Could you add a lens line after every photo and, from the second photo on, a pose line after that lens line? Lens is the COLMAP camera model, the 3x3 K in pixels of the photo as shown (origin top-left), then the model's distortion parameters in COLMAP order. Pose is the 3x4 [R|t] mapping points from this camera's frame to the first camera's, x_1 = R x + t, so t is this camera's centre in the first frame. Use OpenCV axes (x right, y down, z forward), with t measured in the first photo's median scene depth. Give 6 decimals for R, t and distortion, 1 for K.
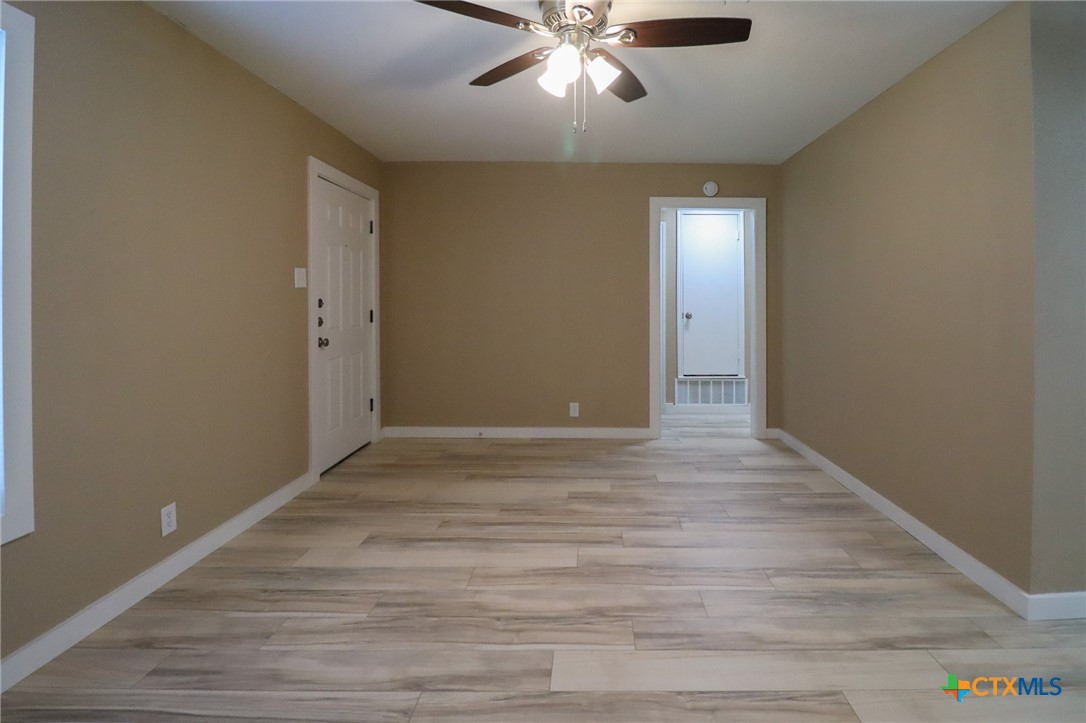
lens RADIAL K [[524.6, 0, 595.2], [0, 524.6, 302.0], [0, 0, 1]] dist [-0.000202, -0.009164]
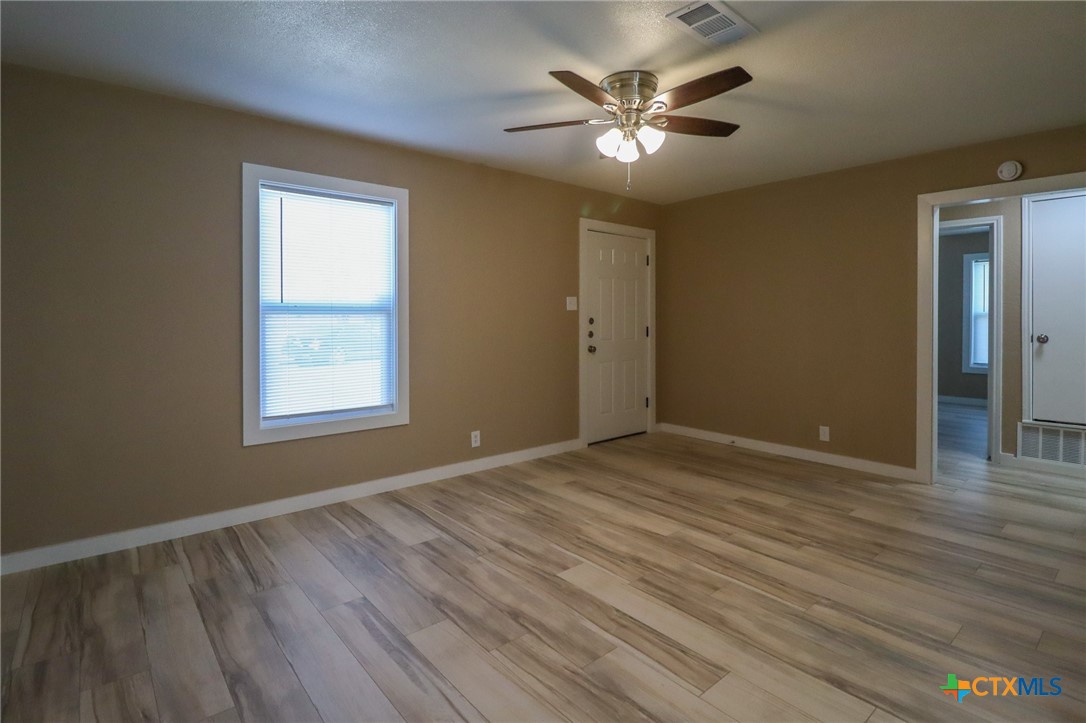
lens RADIAL K [[534.1, 0, 544.1], [0, 534.1, 322.3], [0, 0, 1]] dist [-0.000952, -0.010869]
pose [[0.640074, 0.001120, -0.768312, 0.771831], [-0.000432, 0.999999, 0.001098, 0.006427], [0.768313, -0.000371, 0.640074, -0.012979]]
